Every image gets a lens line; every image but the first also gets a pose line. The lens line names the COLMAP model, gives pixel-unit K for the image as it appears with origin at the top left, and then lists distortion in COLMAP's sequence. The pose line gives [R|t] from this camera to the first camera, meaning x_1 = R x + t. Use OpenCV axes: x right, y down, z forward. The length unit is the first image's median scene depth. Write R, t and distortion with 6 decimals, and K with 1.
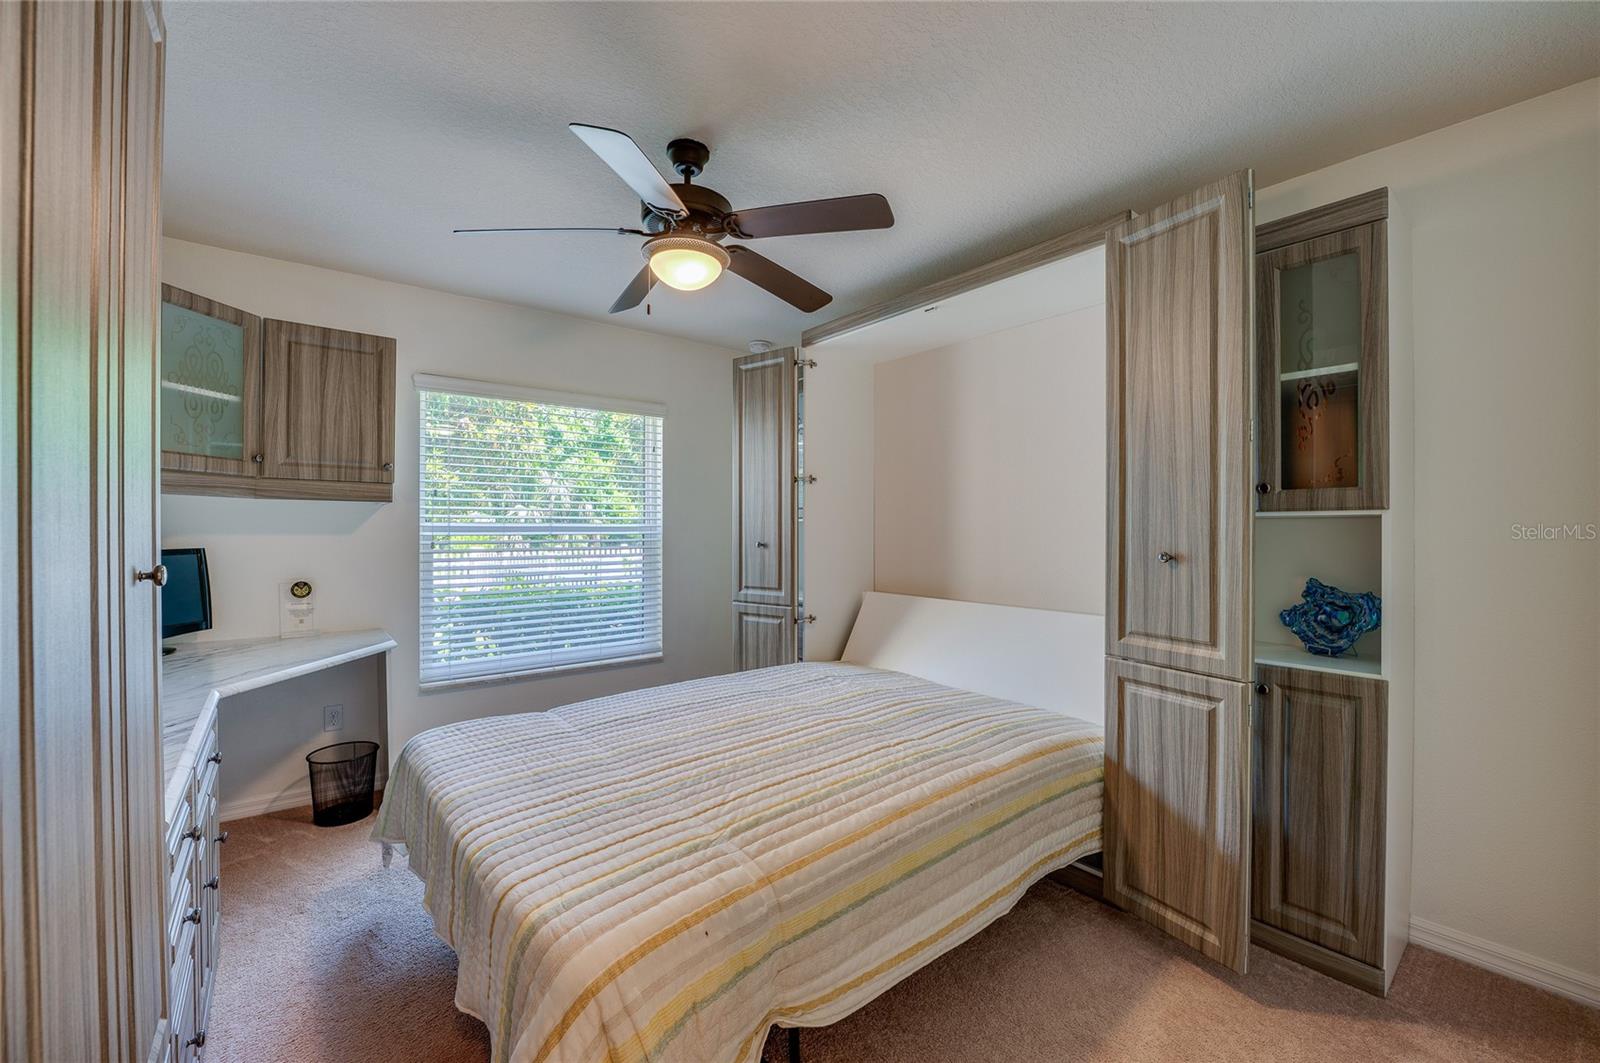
lens RADIAL K [[647.2, 0, 815.2], [0, 647.2, 530.6], [0, 0, 1]] dist [-0.002623, -0.000647]
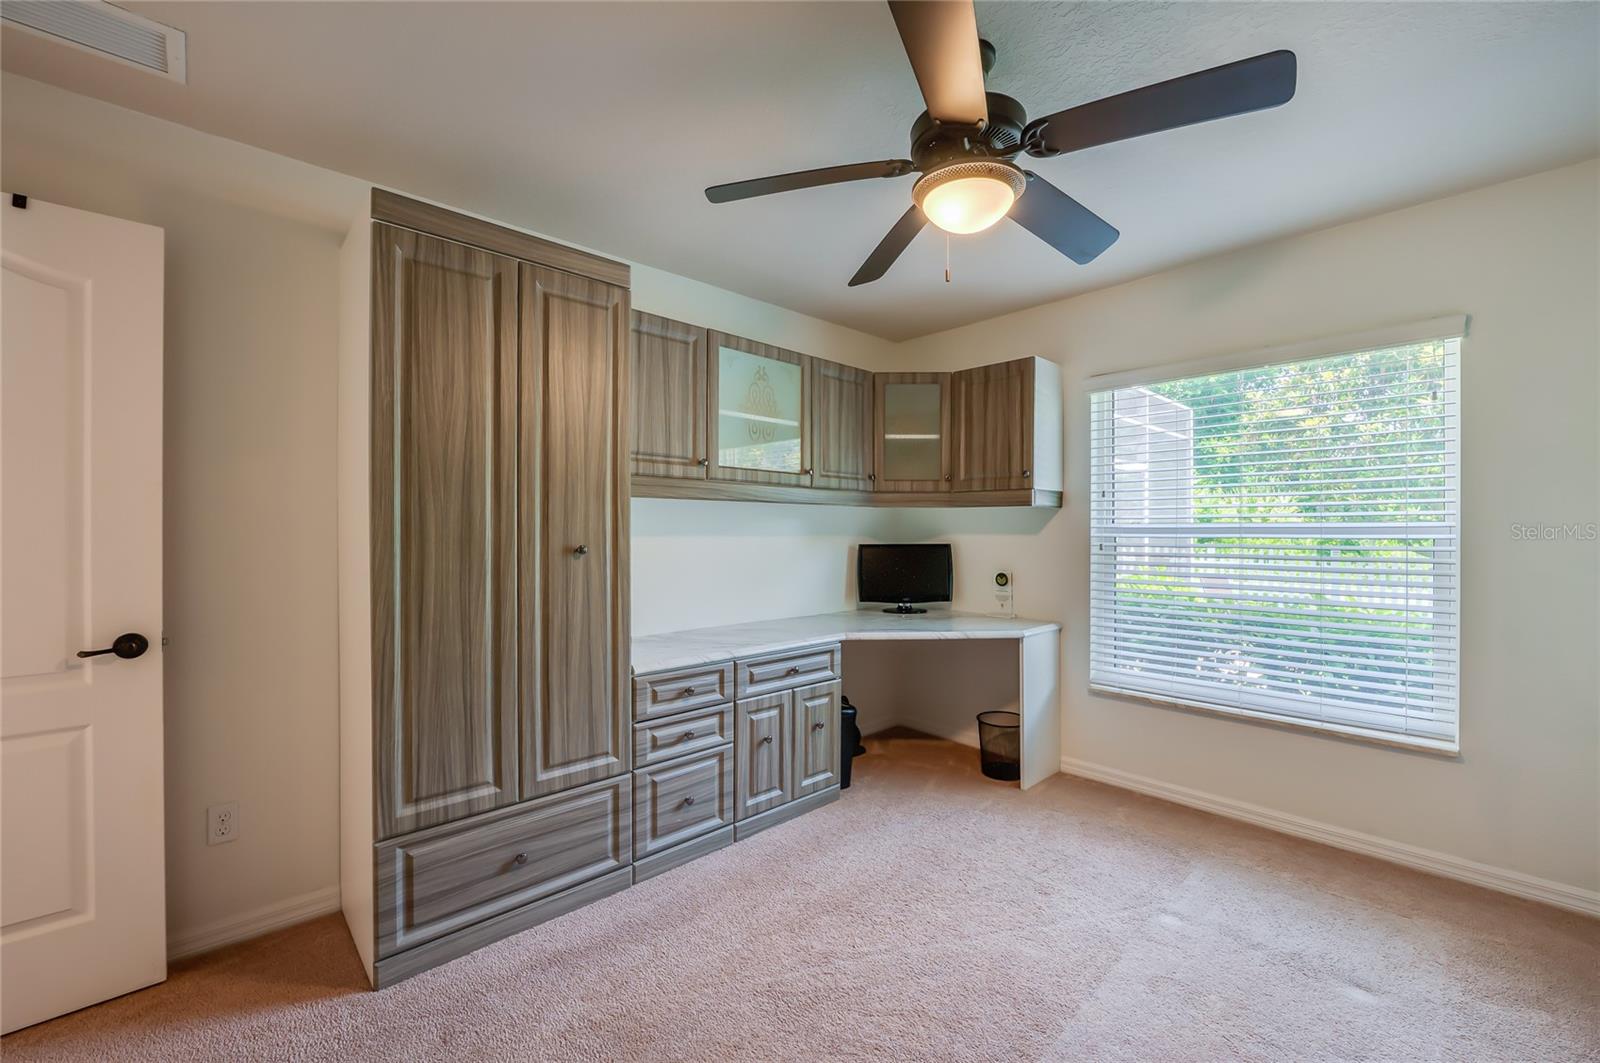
lens RADIAL K [[647.2, 0, 805.0], [0, 647.2, 532.2], [0, 0, 1]] dist [-0.002623, -0.000647]
pose [[0.076277, -0.003426, -0.997081, 0.476378], [-0.007572, 0.999963, -0.004015, 0.010043], [0.997058, 0.007857, 0.076249, 0.617598]]
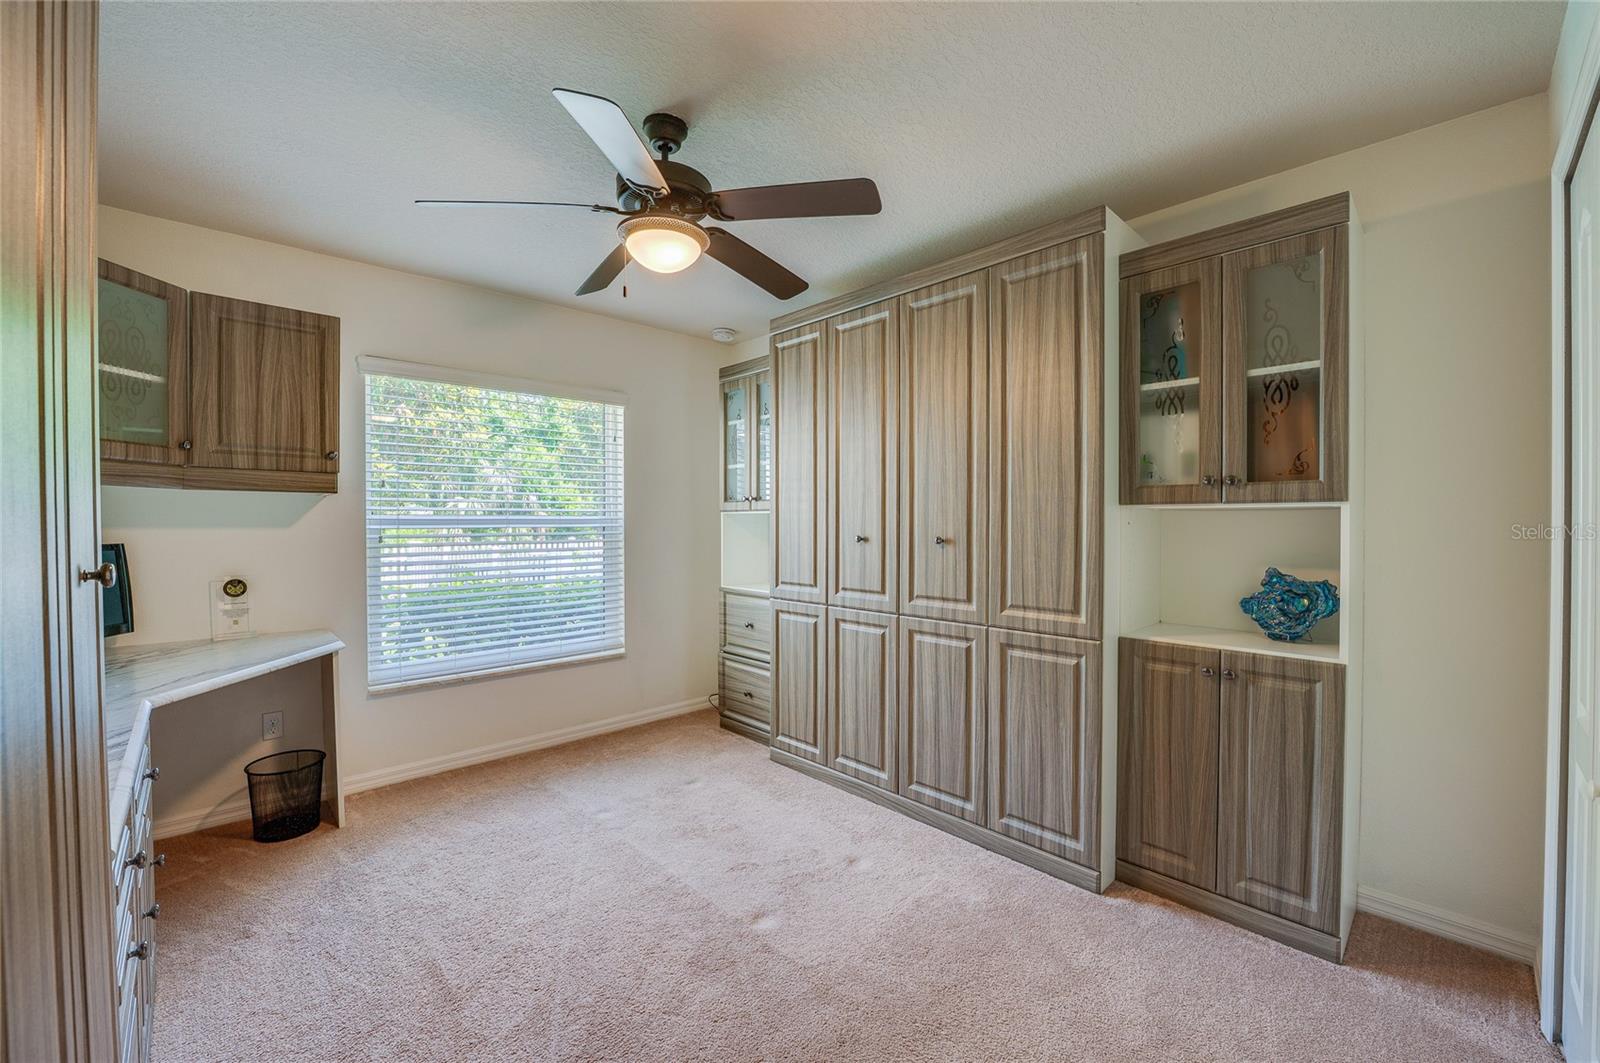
lens RADIAL K [[647.2, 0, 809.1], [0, 647.2, 531.2], [0, 0, 1]] dist [-0.002623, -0.000647]
pose [[0.996985, -0.003409, 0.077524, -0.056763], [0.002395, 0.999910, 0.013172, -0.000113], [-0.077562, -0.012946, 0.996903, 0.020335]]
